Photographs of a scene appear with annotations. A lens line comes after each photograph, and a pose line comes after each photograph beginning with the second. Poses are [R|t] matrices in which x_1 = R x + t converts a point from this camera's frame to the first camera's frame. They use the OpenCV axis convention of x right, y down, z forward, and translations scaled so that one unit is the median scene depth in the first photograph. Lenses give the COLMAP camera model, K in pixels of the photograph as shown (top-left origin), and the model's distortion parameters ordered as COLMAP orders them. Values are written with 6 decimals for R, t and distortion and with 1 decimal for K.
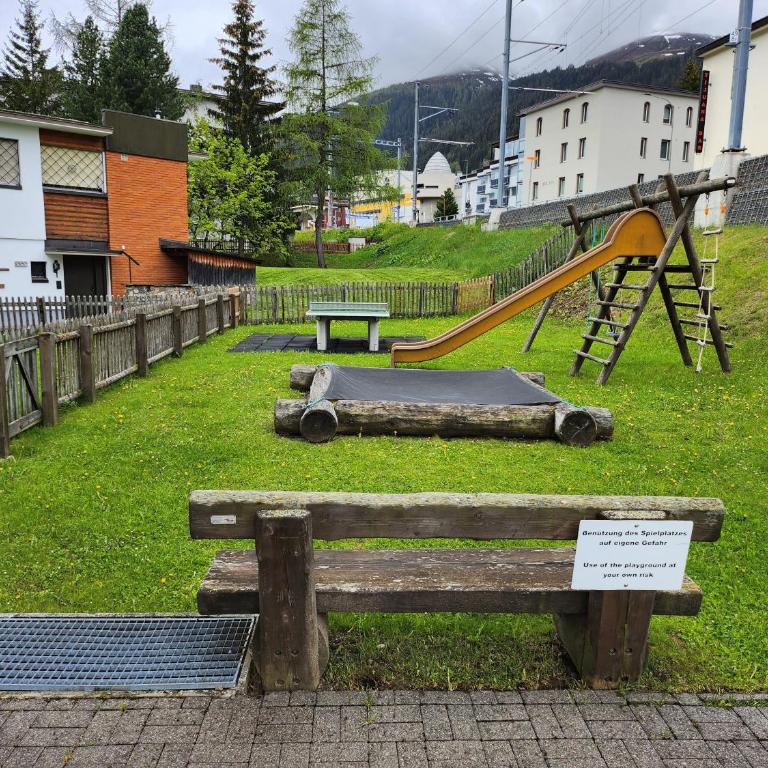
lens RADIAL K [[715.4, 0, 392.1], [0, 715.4, 377.8], [0, 0, 1]] dist [0.090664, -0.091613]
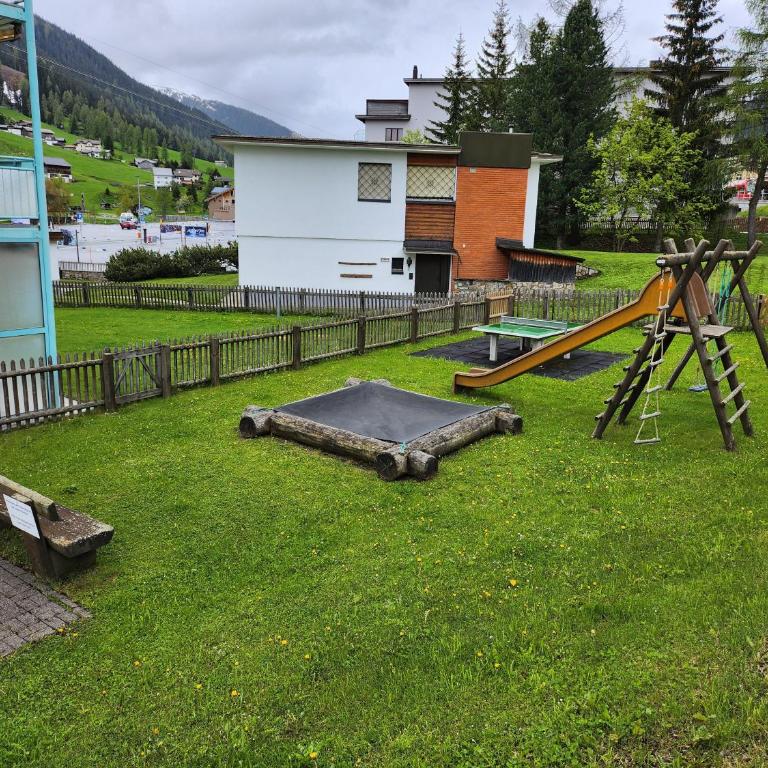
lens RADIAL K [[715.4, 0, 392.1], [0, 715.4, 377.8], [0, 0, 1]] dist [0.090664, -0.091613]
pose [[0.775407, 0.145216, -0.614538, 0.292869], [-0.113113, 0.989399, 0.091074, -0.058194], [0.621249, -0.001107, 0.783613, -0.004188]]
